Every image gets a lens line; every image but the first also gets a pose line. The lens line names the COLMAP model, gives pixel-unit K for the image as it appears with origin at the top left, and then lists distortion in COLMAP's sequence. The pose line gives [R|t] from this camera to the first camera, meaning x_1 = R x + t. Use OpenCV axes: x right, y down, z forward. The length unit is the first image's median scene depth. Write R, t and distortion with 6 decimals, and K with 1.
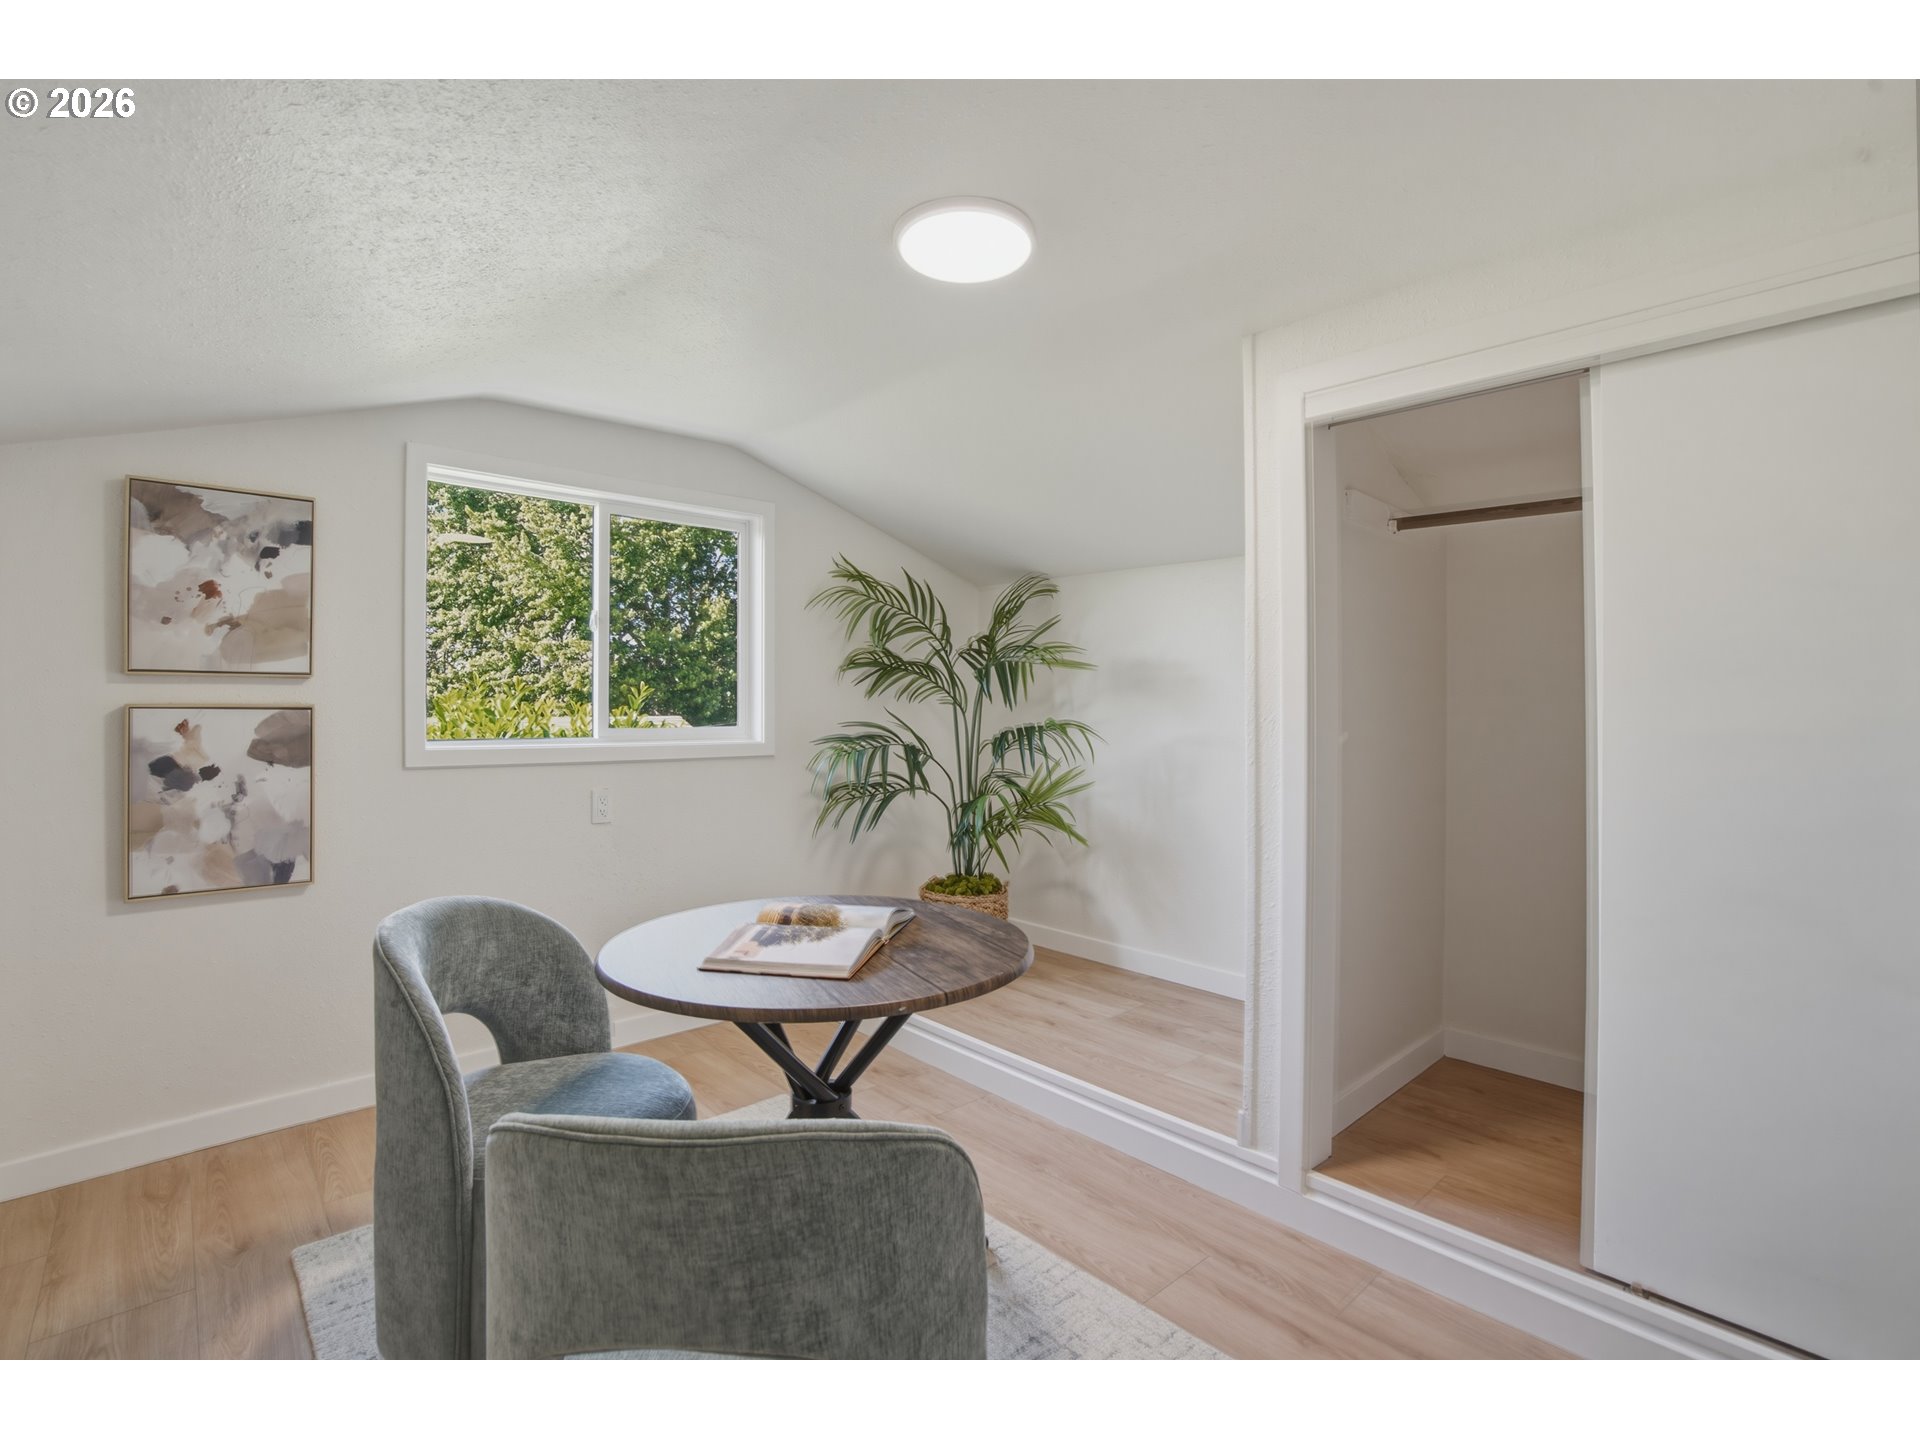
lens RADIAL K [[886.9, 0, 961.3], [0, 886.9, 716.5], [0, 0, 1]] dist [-0.064328, 0.024774]
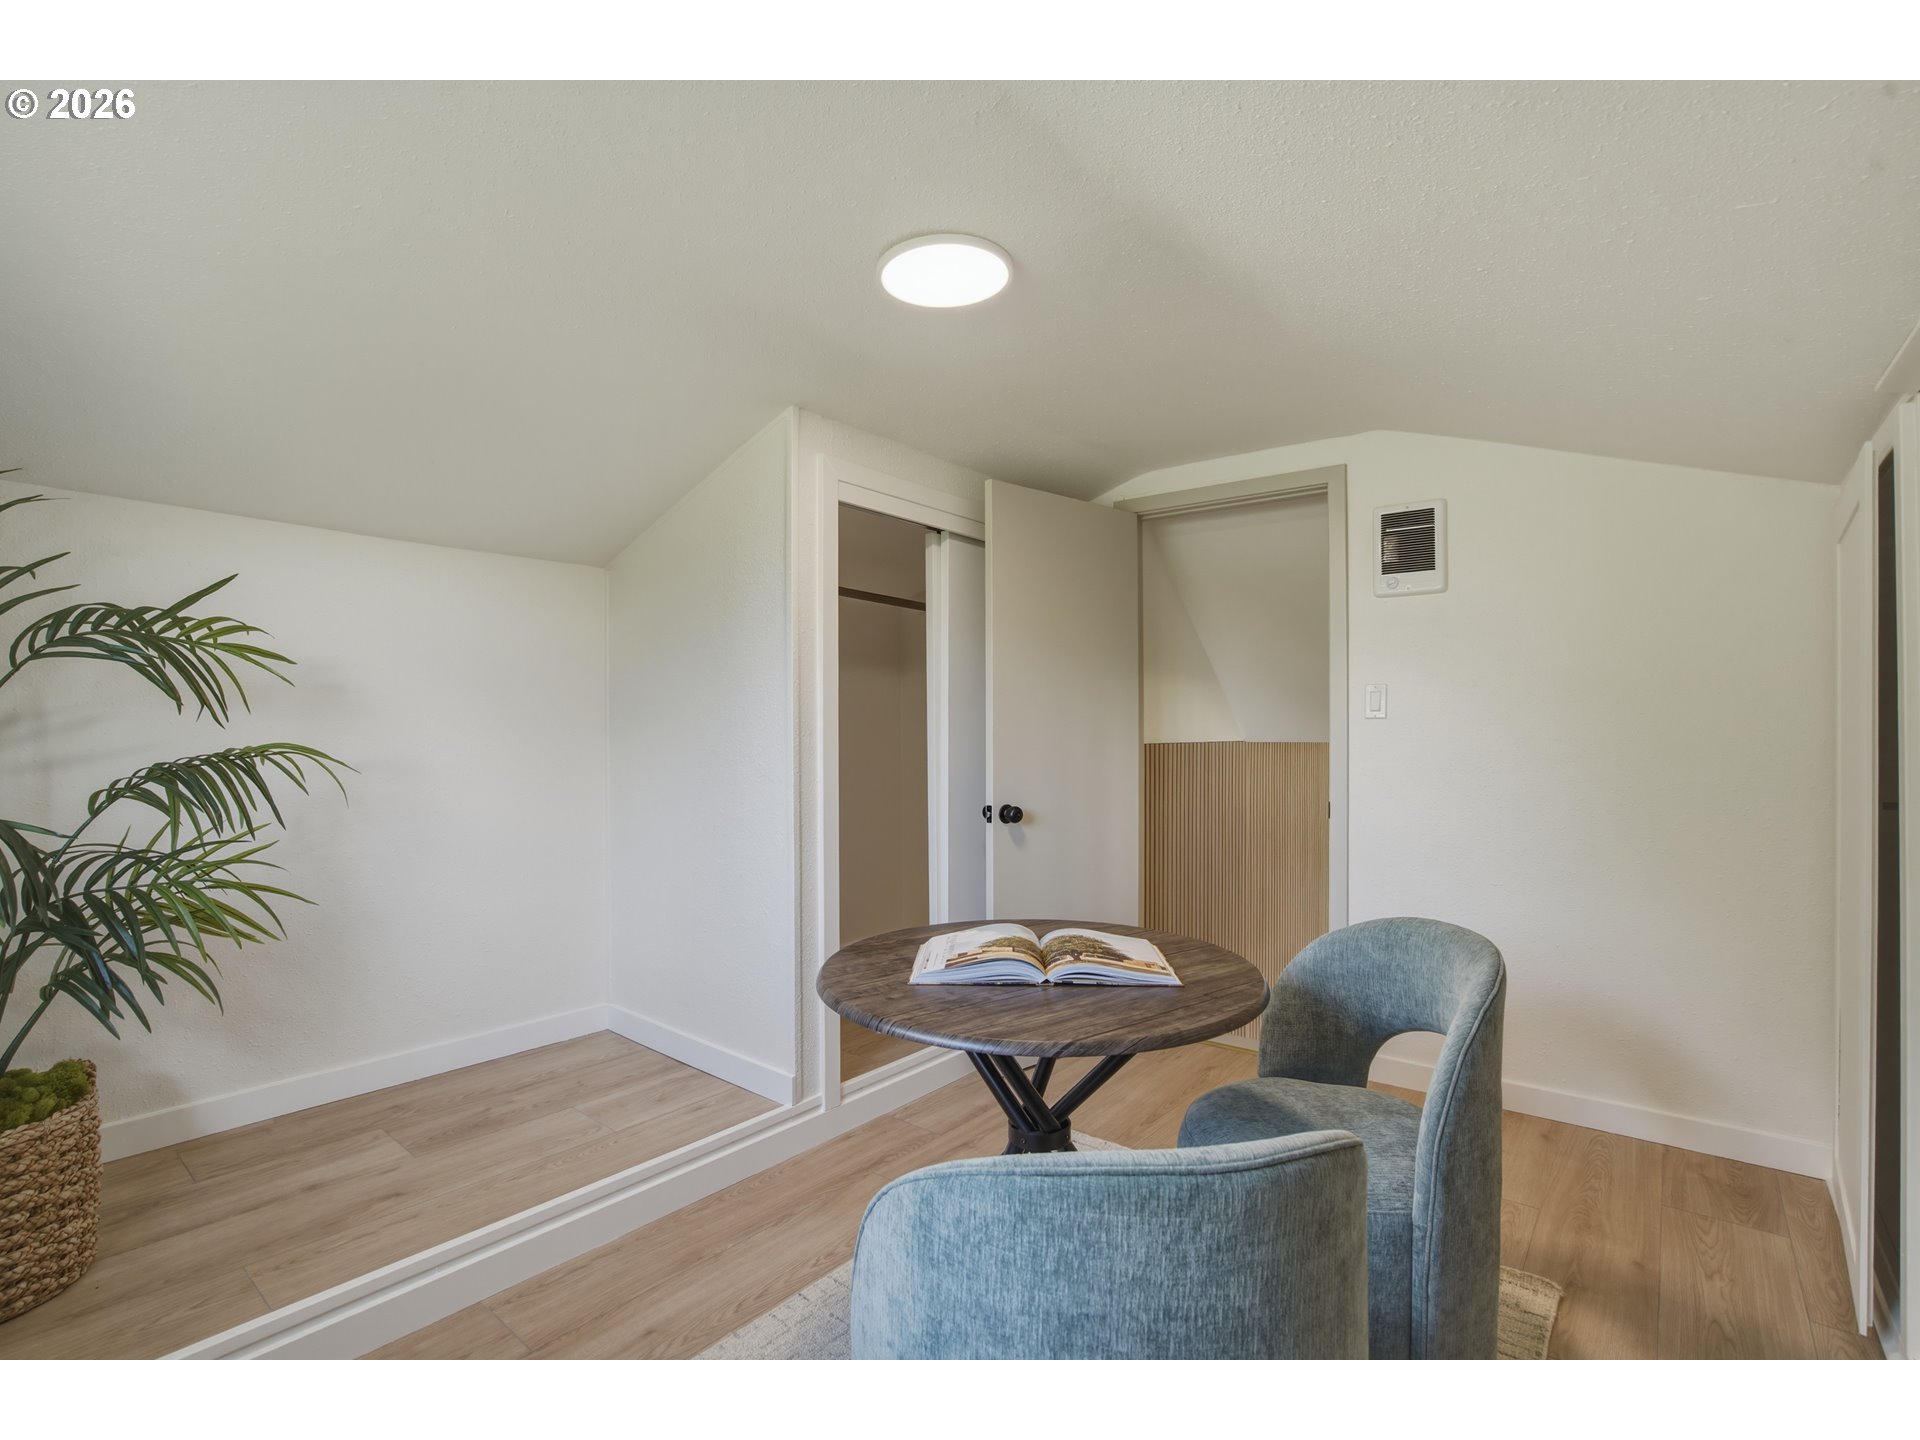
lens RADIAL K [[886.9, 0, 961.3], [0, 886.9, 716.5], [0, 0, 1]] dist [-0.064328, 0.024774]
pose [[-0.140287, 0.004987, 0.990098, -0.622753], [0.008860, 0.999954, -0.003781, -0.009337], [-0.990071, 0.008242, -0.140325, 0.681589]]
